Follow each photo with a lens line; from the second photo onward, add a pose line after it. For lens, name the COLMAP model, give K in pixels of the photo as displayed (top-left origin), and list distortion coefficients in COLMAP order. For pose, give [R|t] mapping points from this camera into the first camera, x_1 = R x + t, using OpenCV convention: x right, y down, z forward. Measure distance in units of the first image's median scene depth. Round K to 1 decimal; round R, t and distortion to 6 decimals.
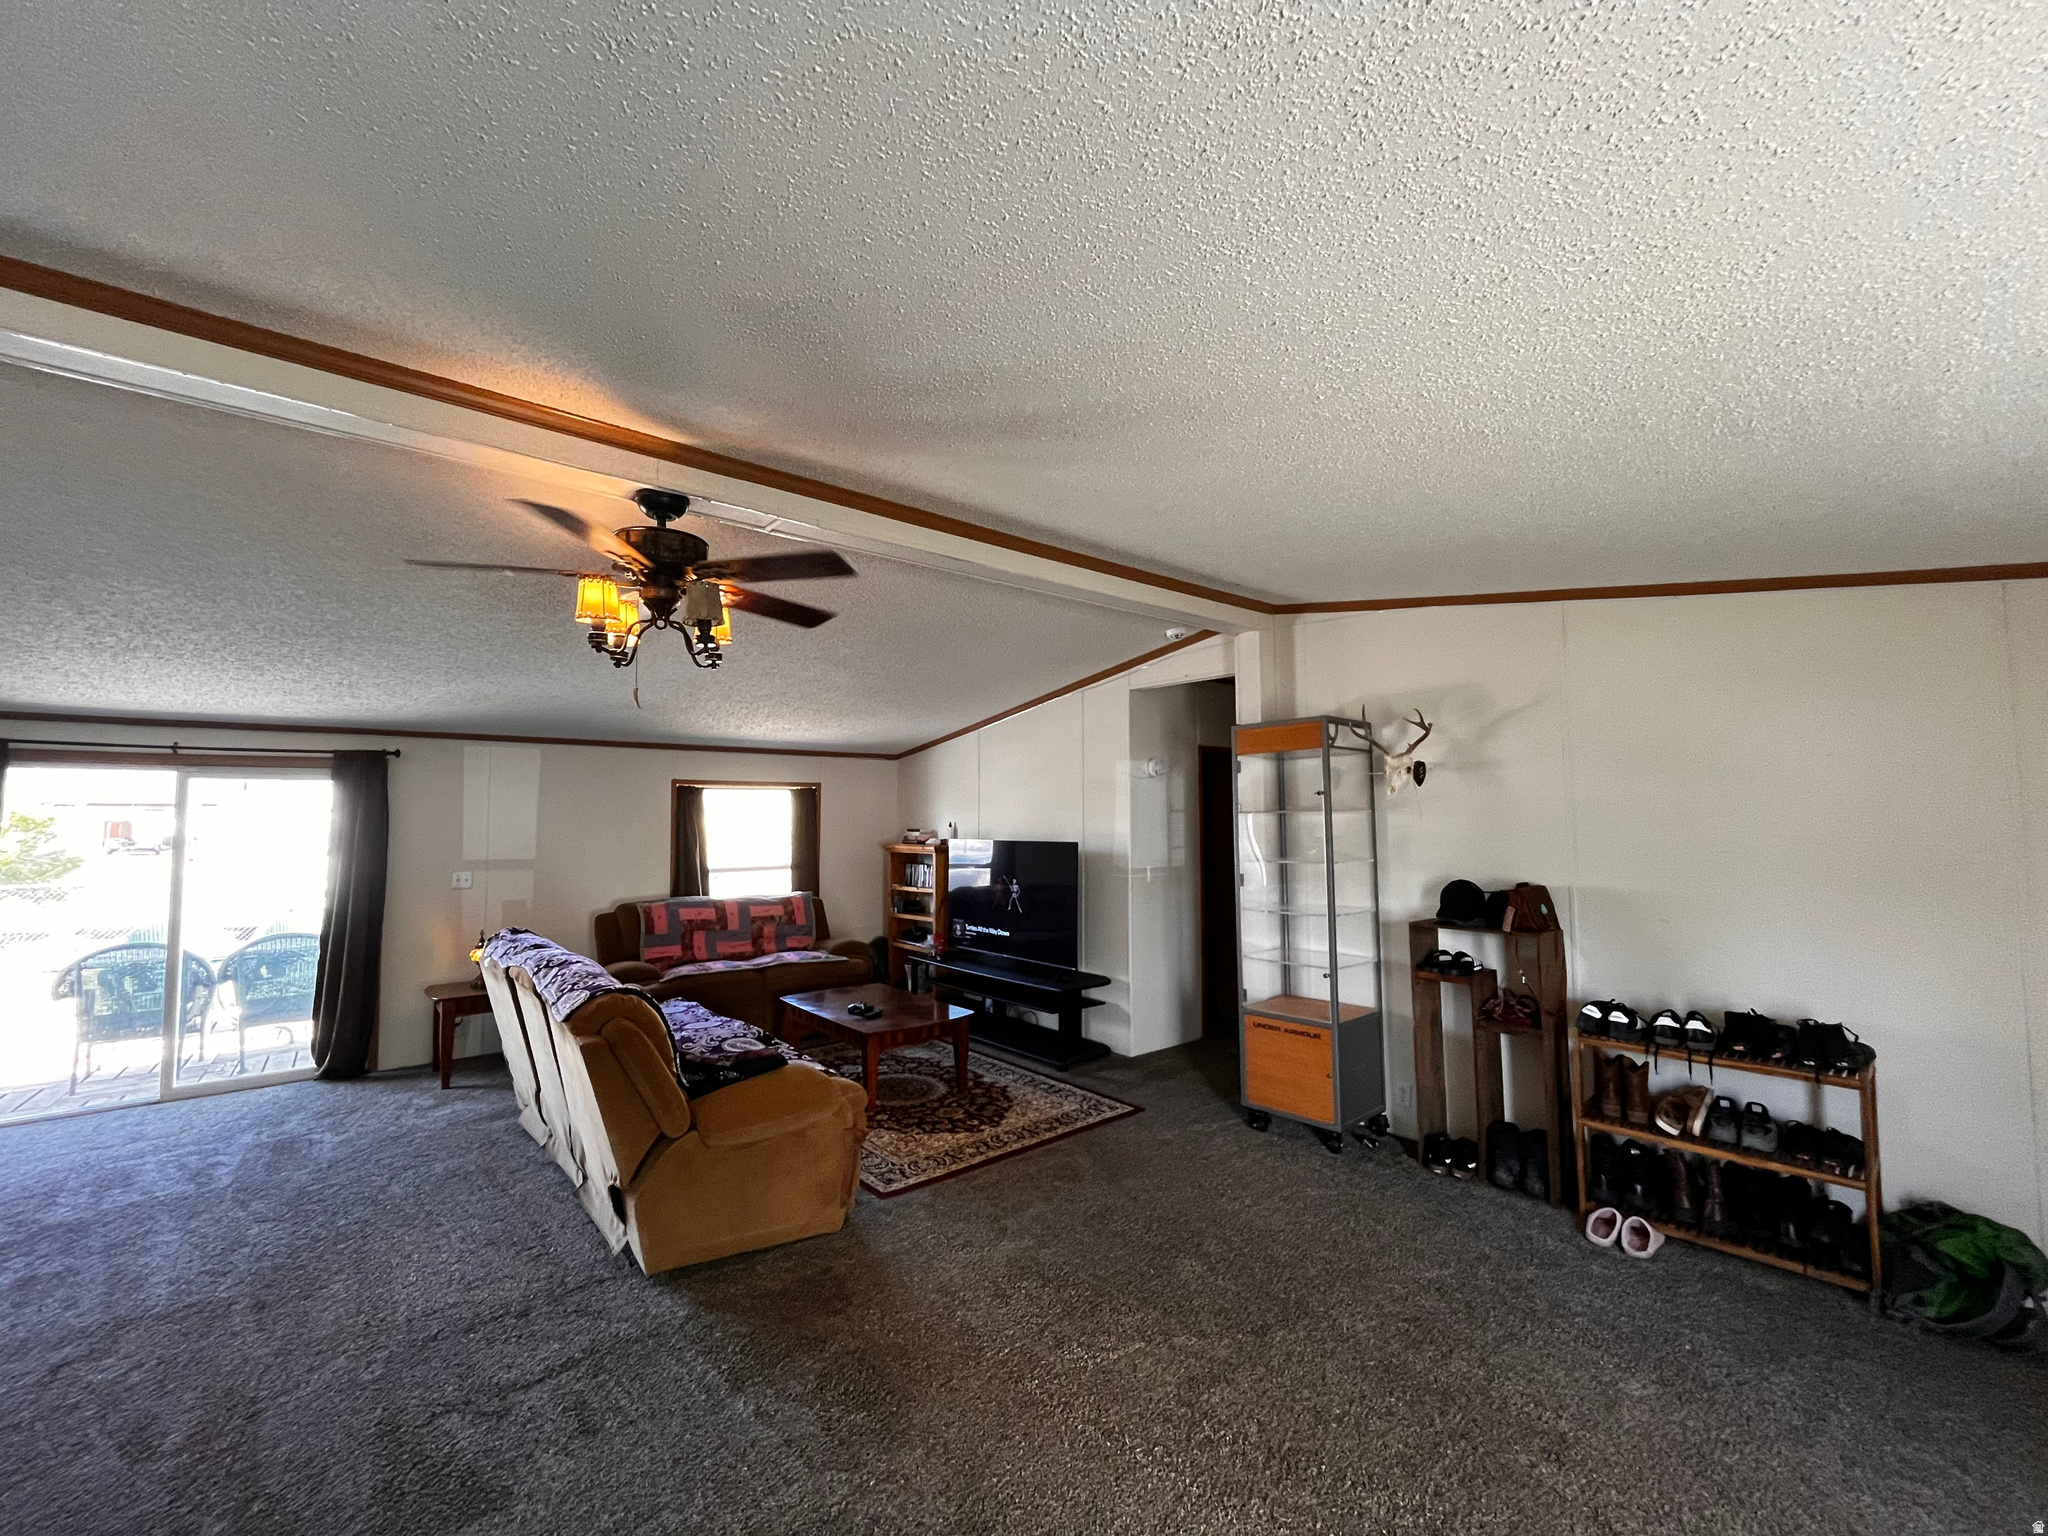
lens RADIAL K [[823.7, 0, 1024.0], [0, 823.7, 768.0], [0, 0, 1]] dist [-0.002472, -0.000338]
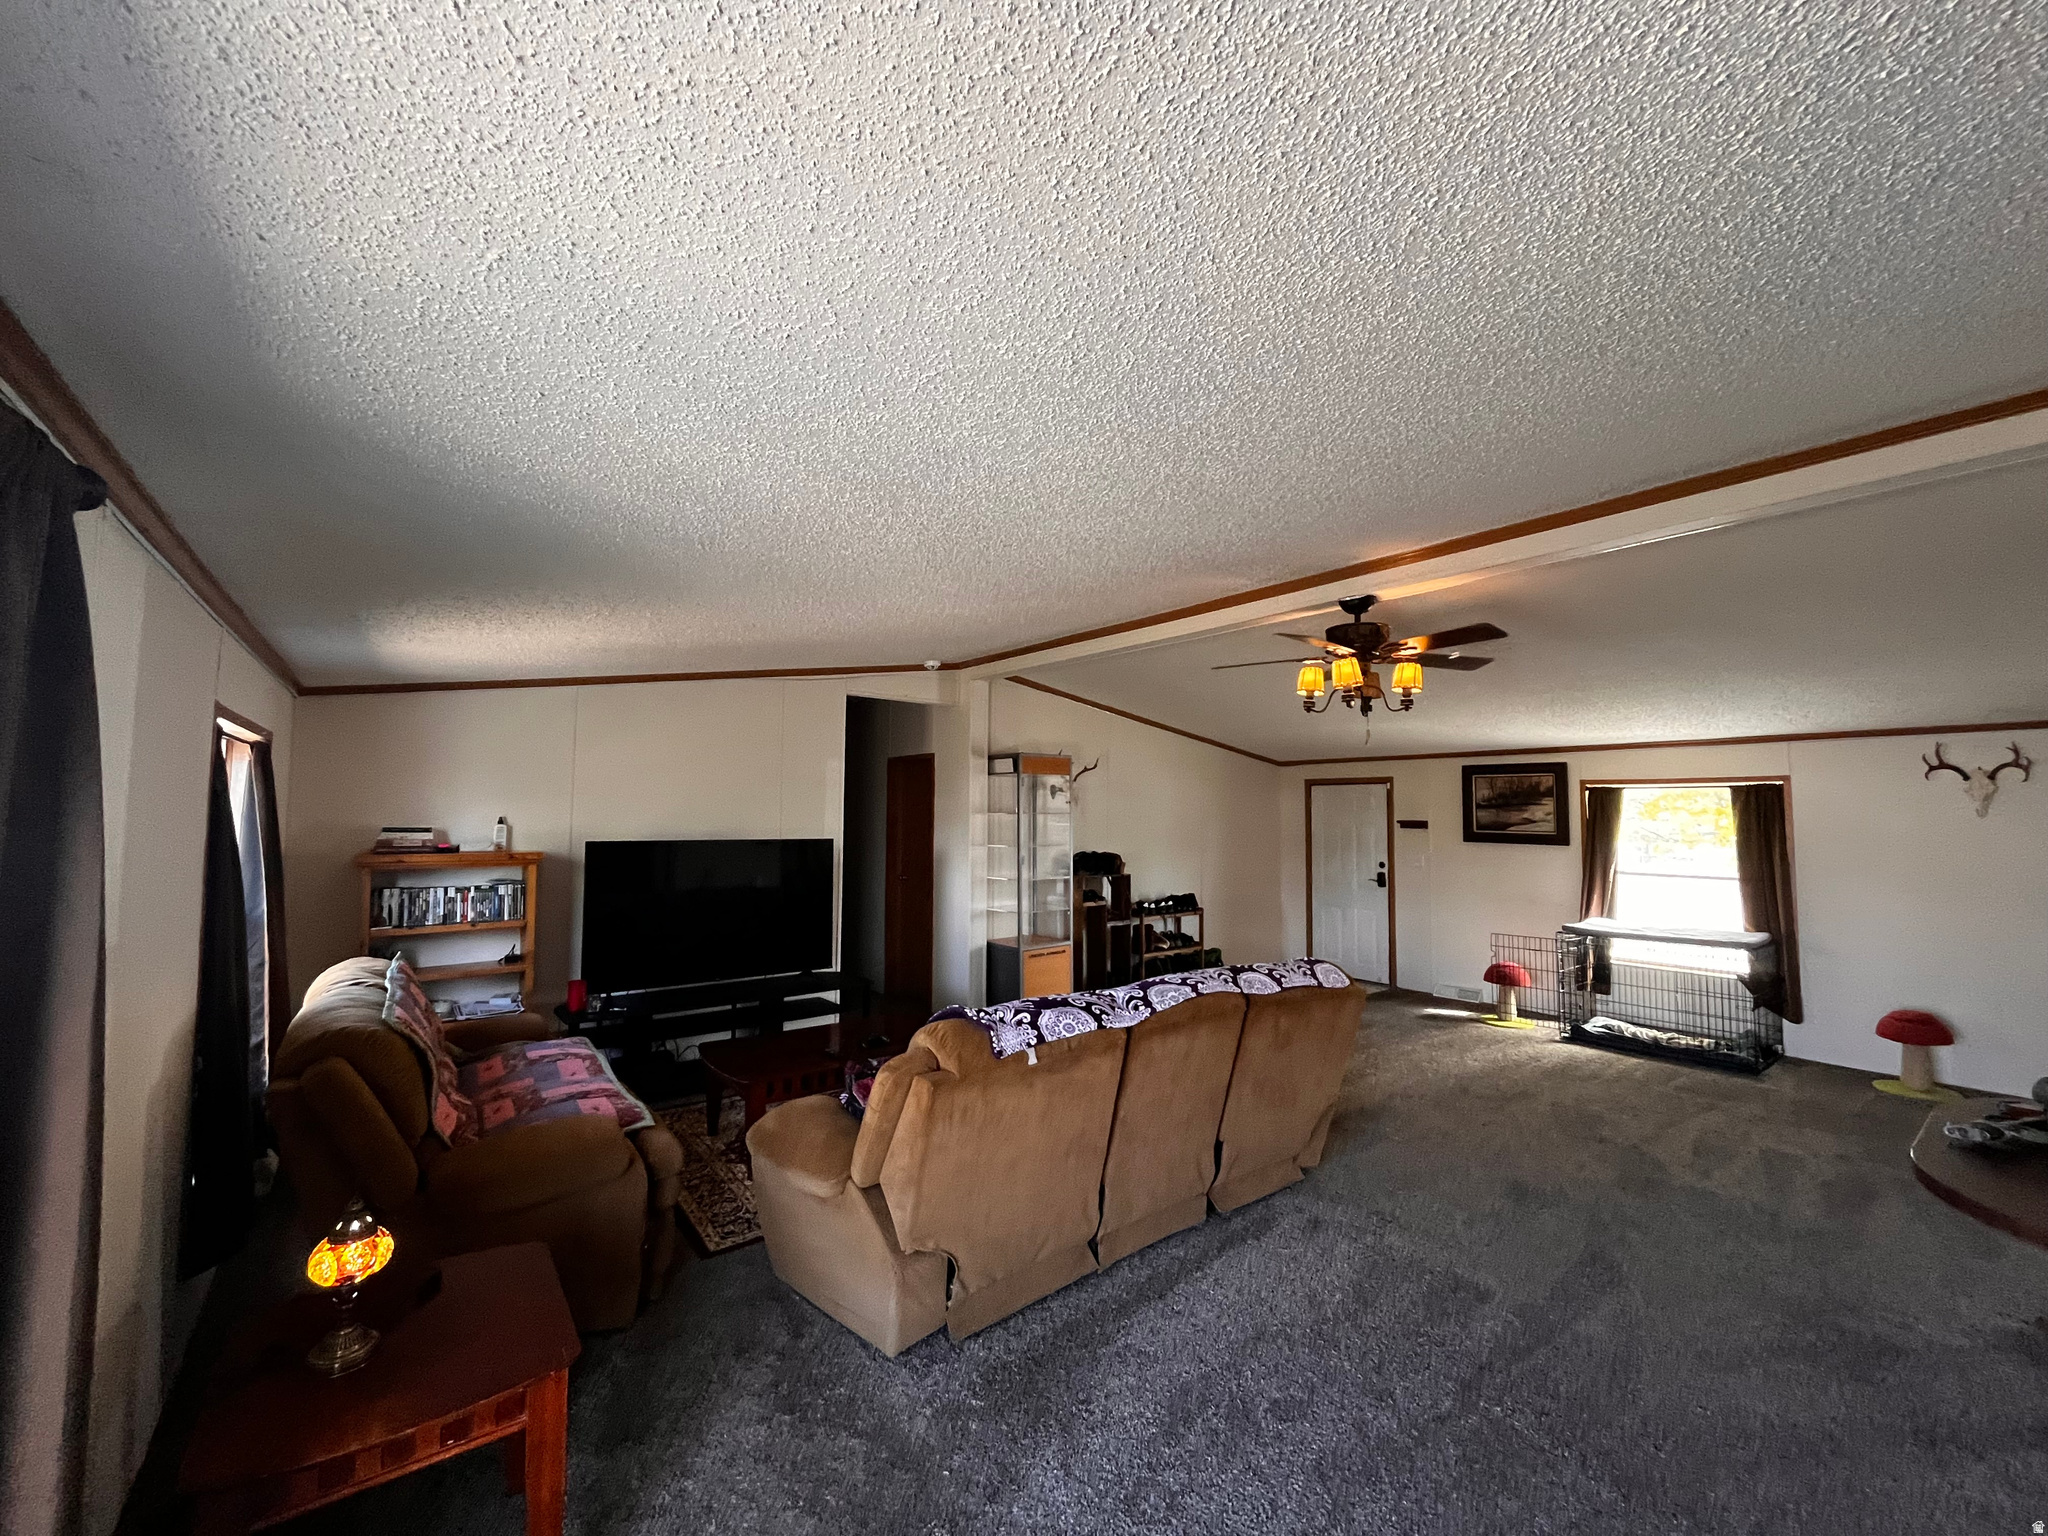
lens RADIAL K [[823.7, 0, 1024.0], [0, 823.7, 768.0], [0, 0, 1]] dist [-0.002472, -0.000338]
pose [[0.047383, 0.061924, 0.996956, -1.555112], [-0.071606, 0.995719, -0.058444, 0.078669], [-0.996307, -0.068618, 0.051614, 1.224753]]
